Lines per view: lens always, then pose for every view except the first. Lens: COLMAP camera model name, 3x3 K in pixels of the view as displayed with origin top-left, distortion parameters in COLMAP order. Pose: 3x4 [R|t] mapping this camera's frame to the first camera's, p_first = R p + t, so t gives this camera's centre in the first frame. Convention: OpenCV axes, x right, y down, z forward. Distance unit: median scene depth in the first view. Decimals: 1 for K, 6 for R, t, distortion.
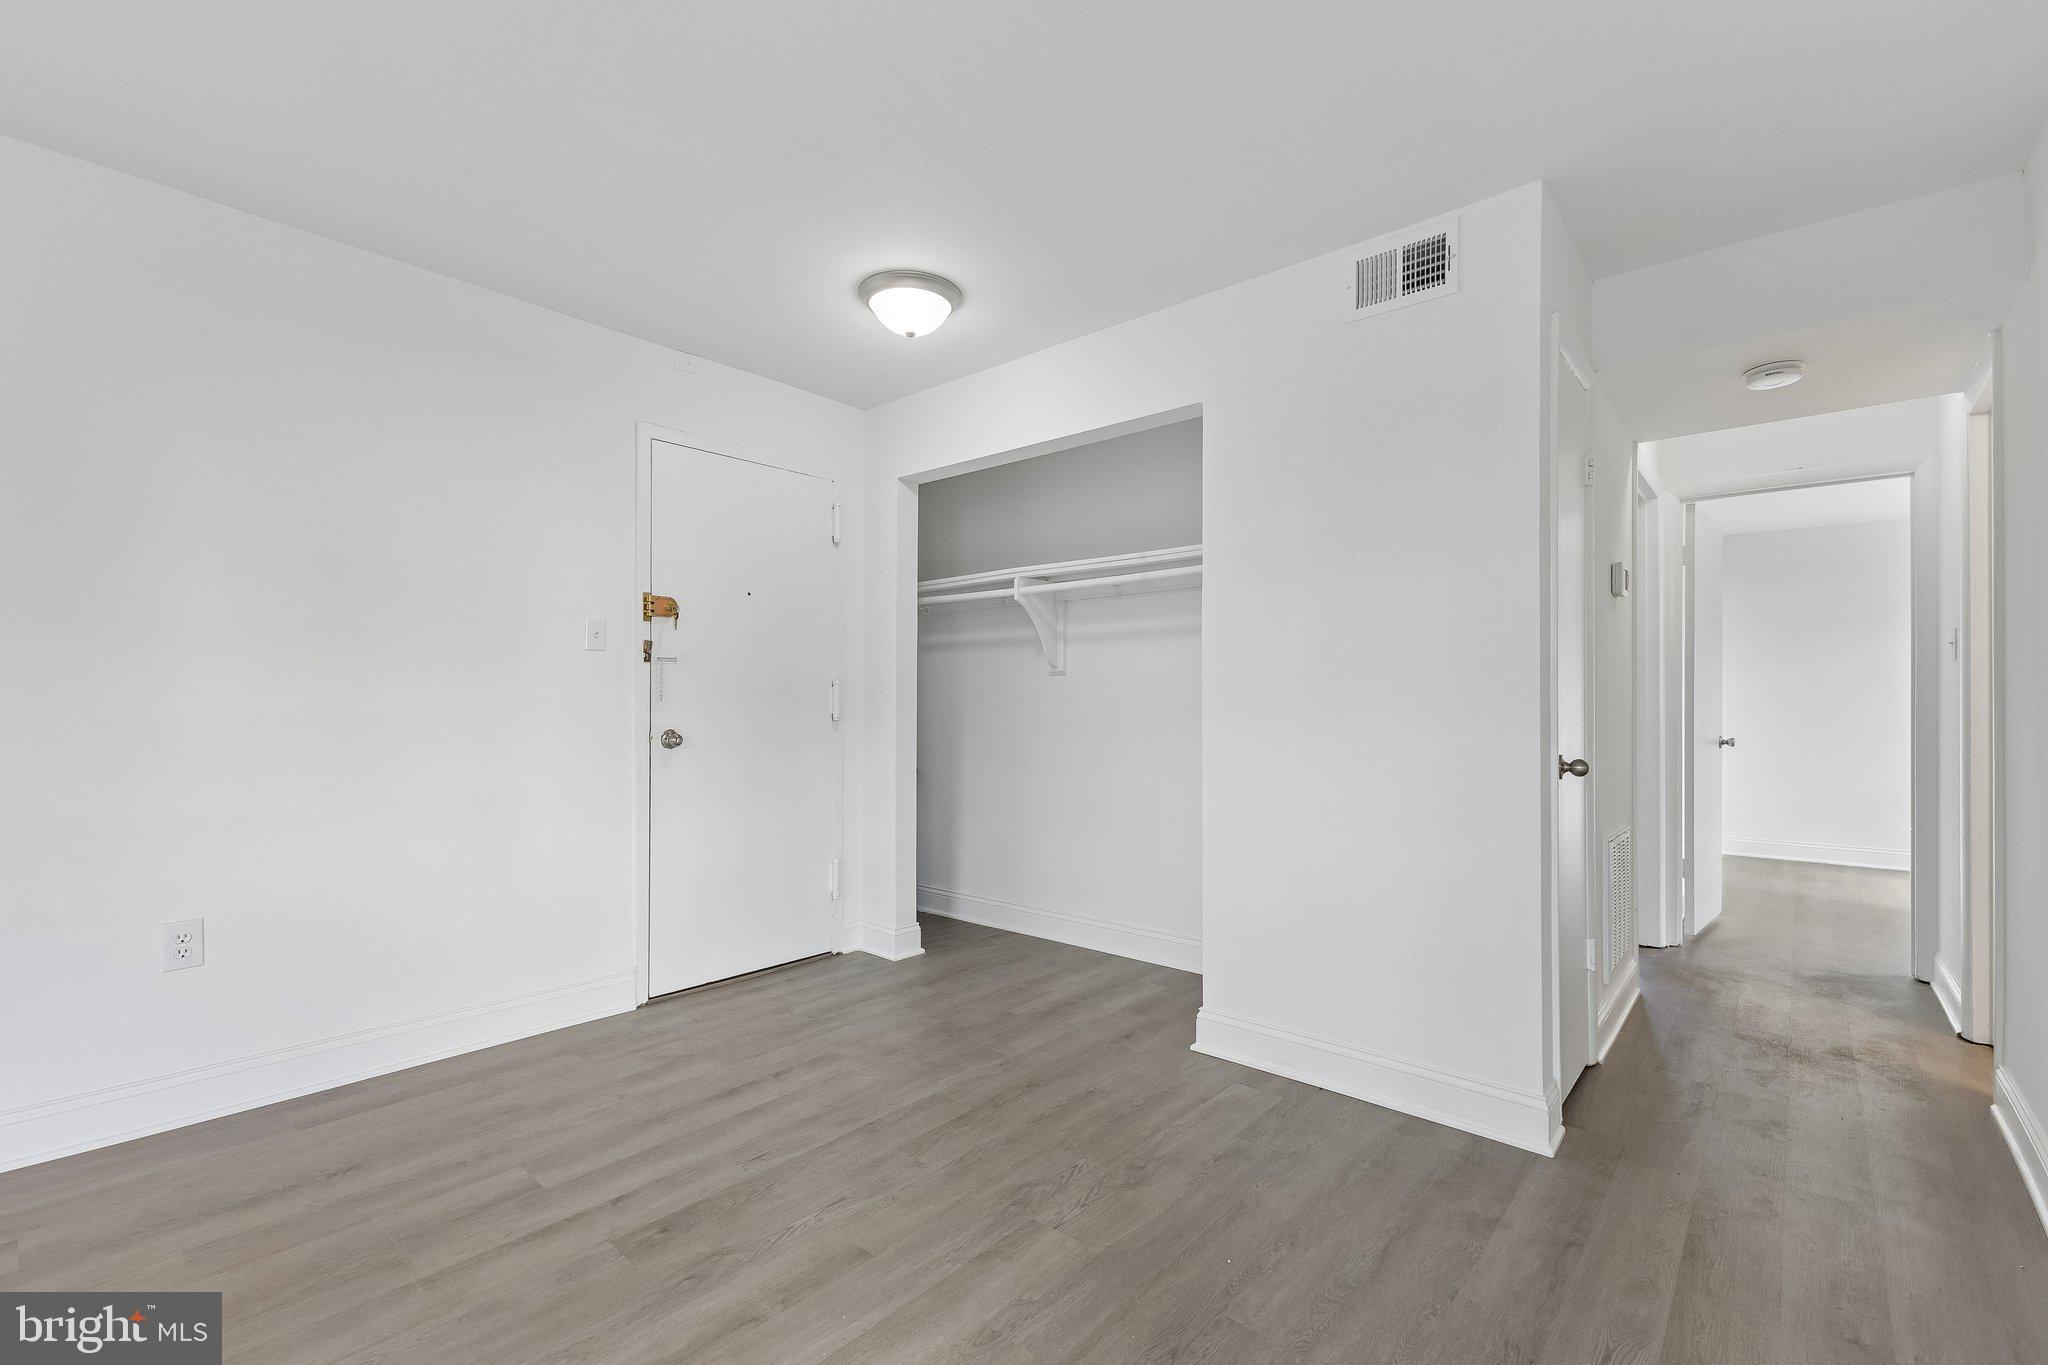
lens RADIAL K [[888.3, 0, 1021.4], [0, 888.3, 697.9], [0, 0, 1]] dist [0.012814, -0.000386]
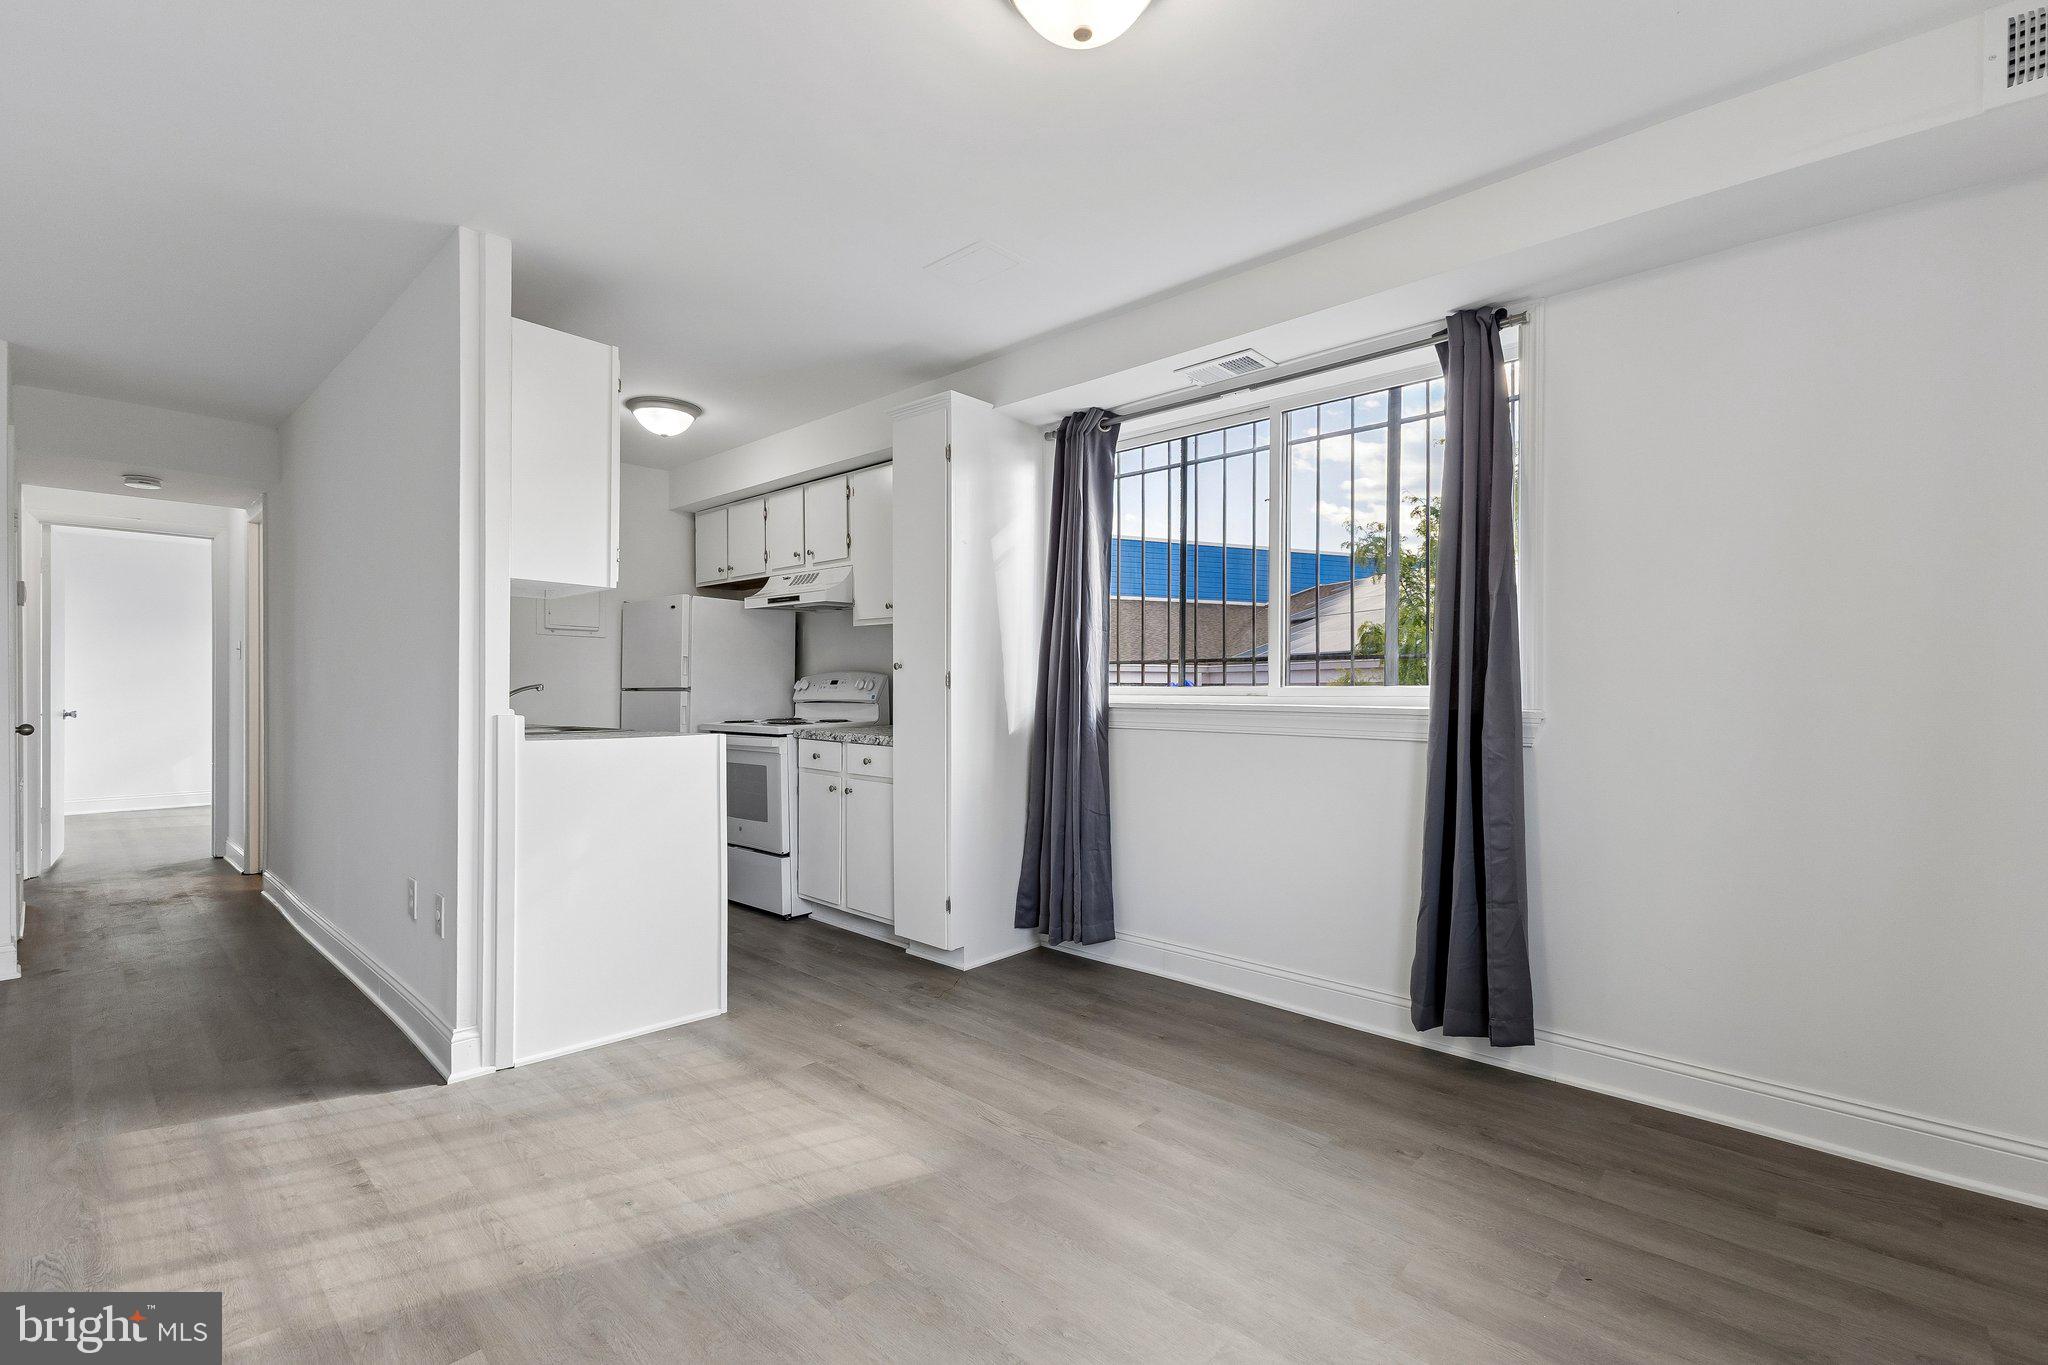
lens RADIAL K [[901.6, 0, 1014.4], [0, 901.6, 691.2], [0, 0, 1]] dist [0.012855, -0.000288]
pose [[0.040257, -0.008860, 0.999150, -0.634503], [-0.011130, 0.999895, 0.009315, -0.014464], [-0.999127, -0.011495, 0.040155, -0.542274]]
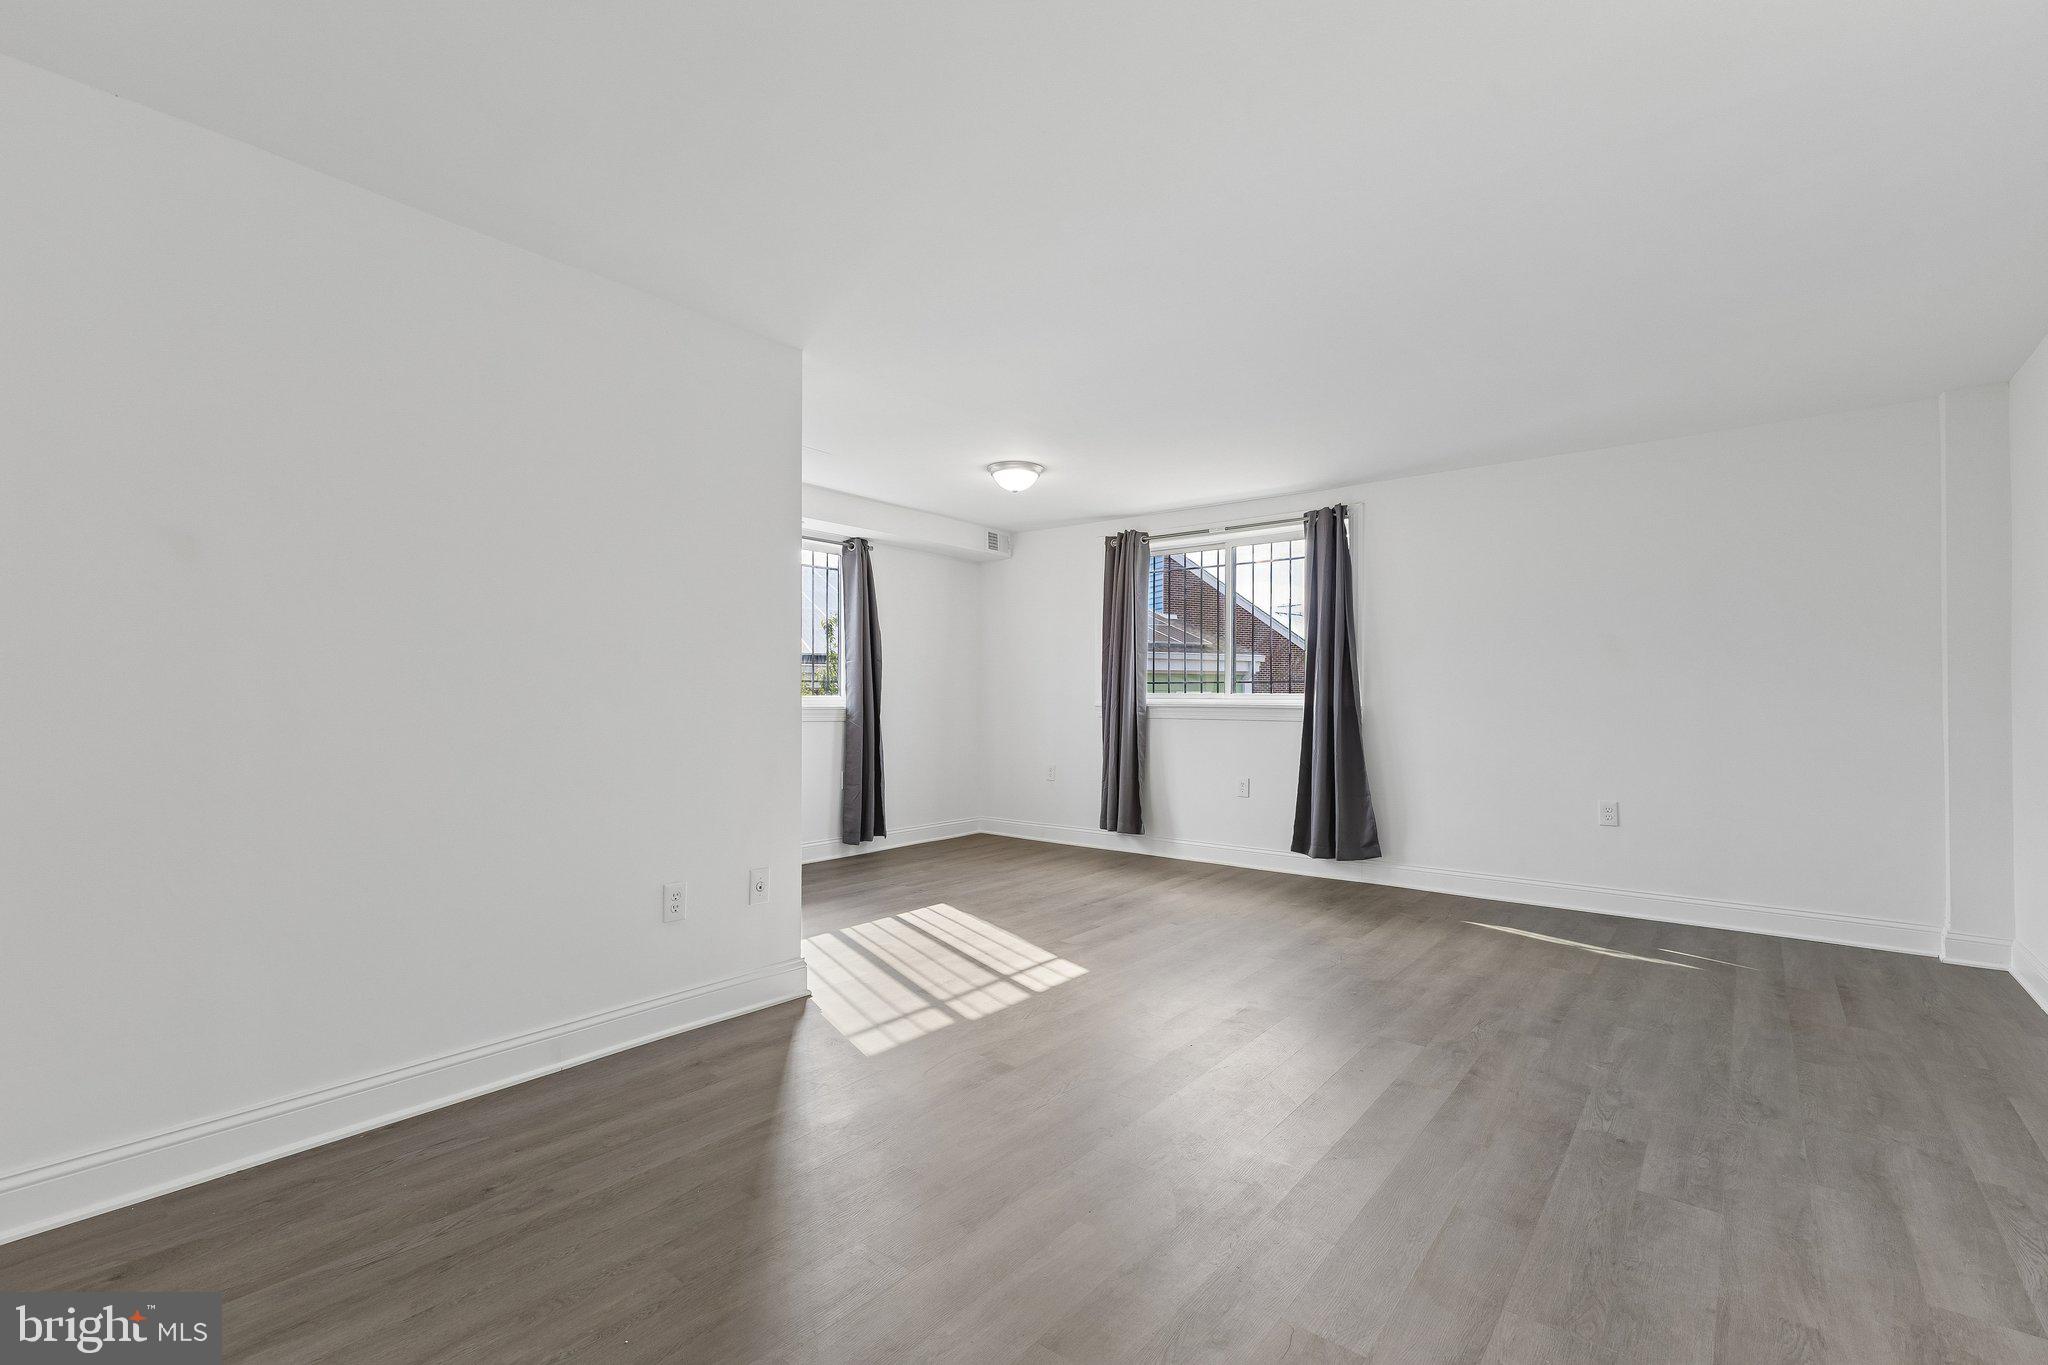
lens RADIAL K [[901.6, 0, 1014.4], [0, 901.6, 691.2], [0, 0, 1]] dist [0.012855, -0.000288]
pose [[-0.999386, -0.011110, -0.033238, -0.054813], [-0.010520, 0.999785, -0.017892, 0.004826], [0.033430, -0.017531, -0.999287, 1.054802]]
